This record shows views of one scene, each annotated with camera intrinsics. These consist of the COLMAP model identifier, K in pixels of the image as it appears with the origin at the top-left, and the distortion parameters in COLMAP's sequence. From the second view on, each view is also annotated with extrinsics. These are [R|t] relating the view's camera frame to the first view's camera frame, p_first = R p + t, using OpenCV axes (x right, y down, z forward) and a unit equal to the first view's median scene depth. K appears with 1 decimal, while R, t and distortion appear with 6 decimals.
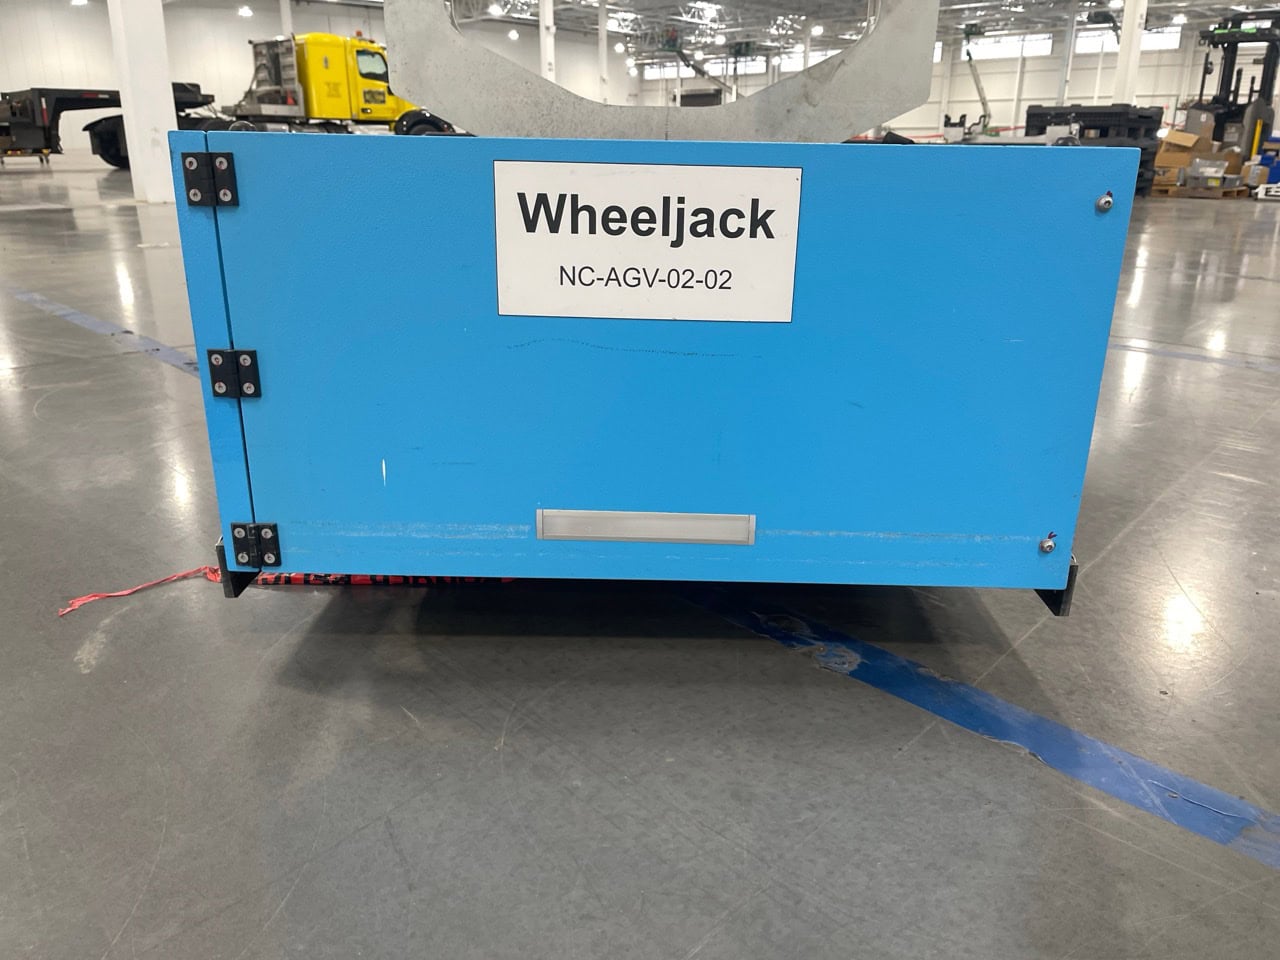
lens RADIAL K [[959.5, 0, 640.0], [0, 959.5, 480.0], [0, 0, 1]] dist [0.000772, -0.058935]
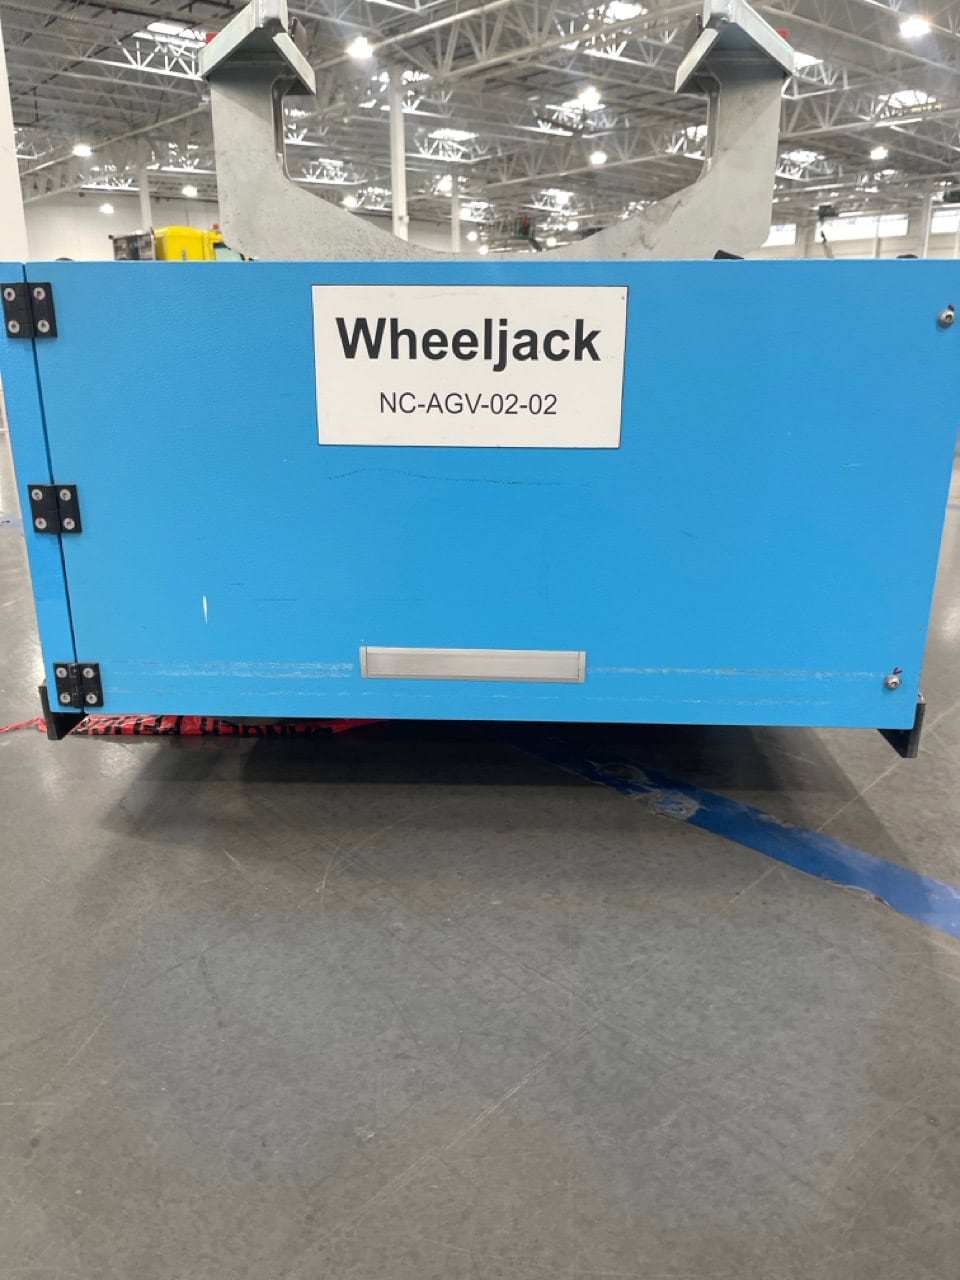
lens RADIAL K [[959.5, 0, 455.3], [0, 959.5, 641.8], [0, 0, 1]] dist [0.000772, -0.058935]
pose [[0.999236, -0.004282, -0.038849, 0.029856], [0.003528, 0.999804, -0.019456, 0.049912], [0.038924, 0.019304, 0.999056, 0.032071]]
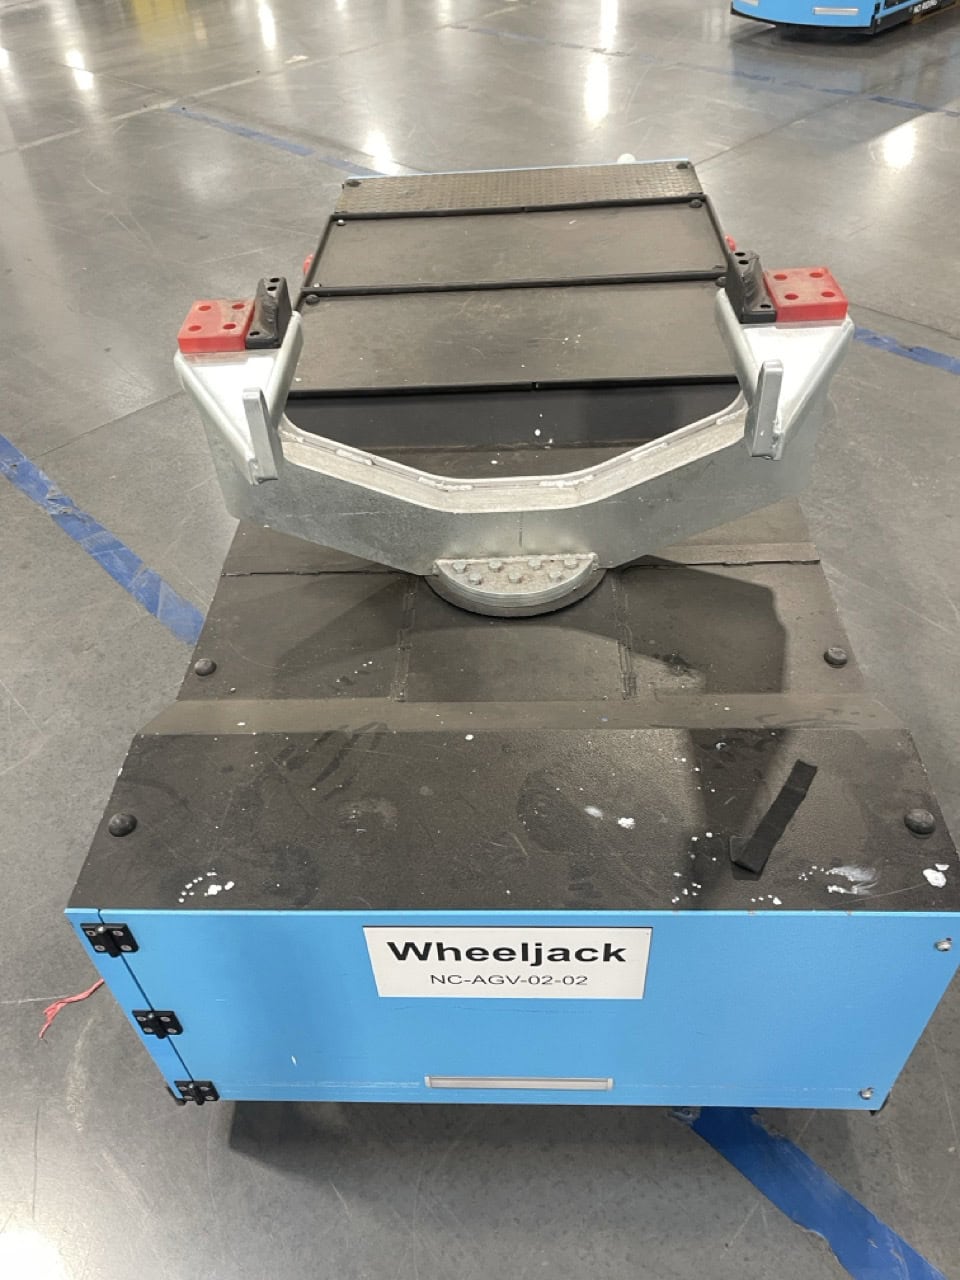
lens RADIAL K [[959.5, 0, 455.3], [0, 959.5, 641.8], [0, 0, 1]] dist [0.000772, -0.058935]
pose [[0.996449, -0.045184, -0.071053, 0.040704], [0.067949, 0.929845, 0.361623, -0.976915], [0.049728, -0.365166, 0.929613, 0.116835]]
